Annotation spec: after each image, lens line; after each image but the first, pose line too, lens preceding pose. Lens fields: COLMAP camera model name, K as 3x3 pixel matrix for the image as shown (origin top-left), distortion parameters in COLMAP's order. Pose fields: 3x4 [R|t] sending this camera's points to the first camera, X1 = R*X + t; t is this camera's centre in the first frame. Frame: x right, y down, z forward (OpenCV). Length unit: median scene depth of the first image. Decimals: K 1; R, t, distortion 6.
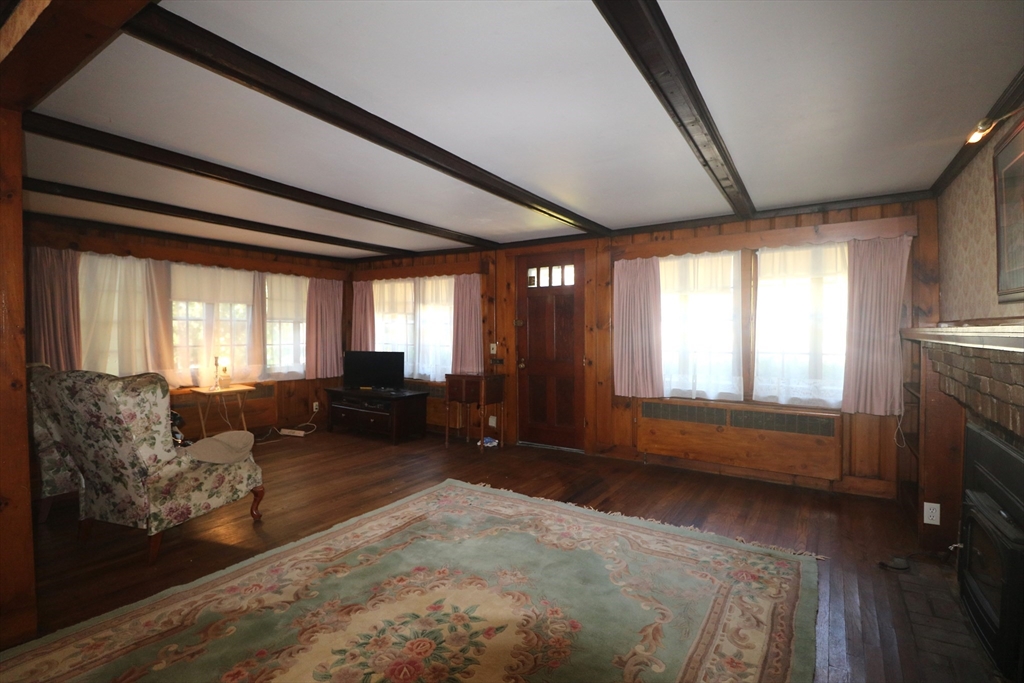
lens RADIAL K [[473.8, 0, 516.0], [0, 473.8, 340.4], [0, 0, 1]] dist [-0.018106, -0.000653]
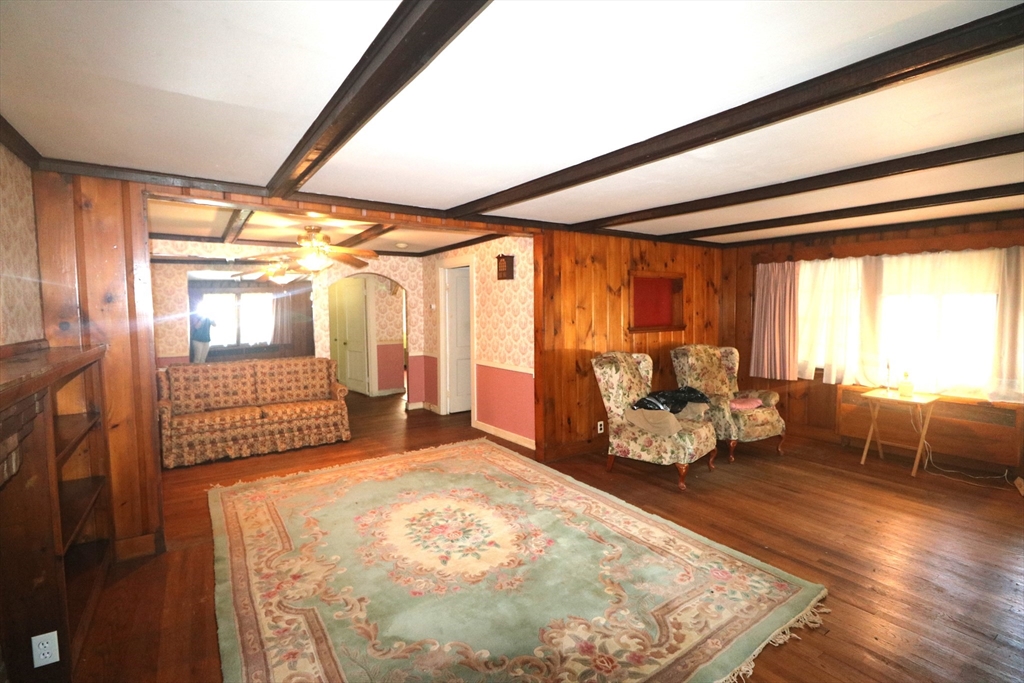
lens RADIAL K [[473.8, 0, 516.0], [0, 473.8, 340.4], [0, 0, 1]] dist [-0.018106, -0.000653]
pose [[-0.383574, 0.065264, -0.921201, 0.836548], [-0.014407, 0.996956, 0.076630, -0.105472], [0.923398, 0.042665, -0.381466, 1.272769]]
